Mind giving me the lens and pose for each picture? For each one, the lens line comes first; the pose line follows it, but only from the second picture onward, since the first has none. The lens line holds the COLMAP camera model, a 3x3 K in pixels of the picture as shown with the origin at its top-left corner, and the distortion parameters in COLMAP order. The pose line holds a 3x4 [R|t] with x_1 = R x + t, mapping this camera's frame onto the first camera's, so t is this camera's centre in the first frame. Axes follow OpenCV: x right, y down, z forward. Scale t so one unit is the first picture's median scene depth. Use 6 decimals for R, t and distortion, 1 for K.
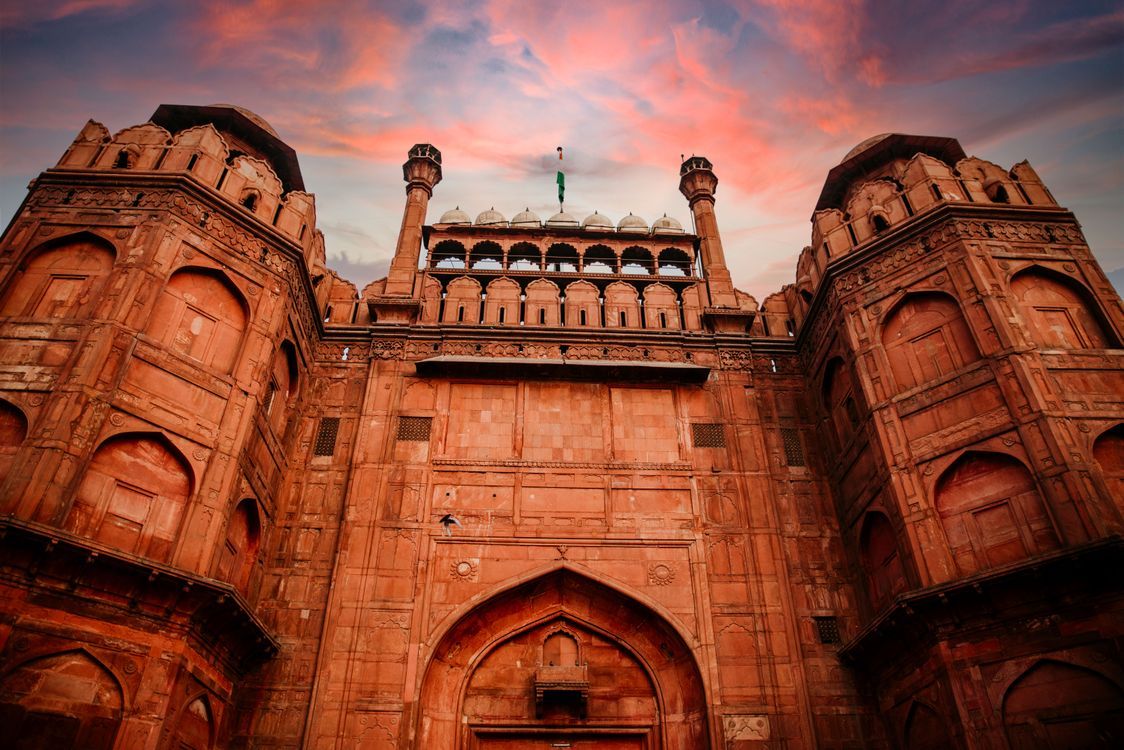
lens RADIAL K [[764.1, 0, 566.7], [0, 764.1, 373.7], [0, 0, 1]] dist [-0.161970, 0.120744]
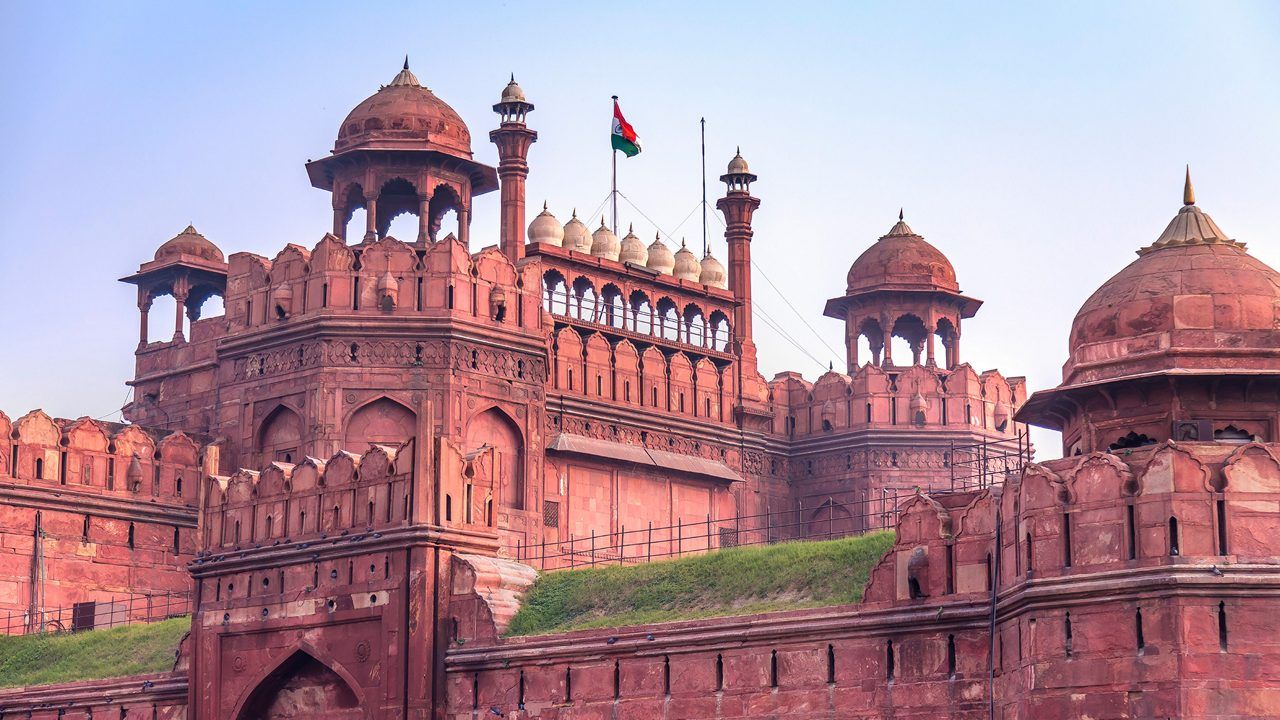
lens RADIAL K [[2477.0, 0, 641.3], [0, 2477.0, 361.5], [0, 0, 1]] dist [0.041172, 0.085670]
pose [[0.730393, 0.147685, 0.666870, -2.540668], [-0.420367, 0.866729, 0.268464, -1.145059], [-0.538347, -0.476414, 0.695135, -1.471249]]
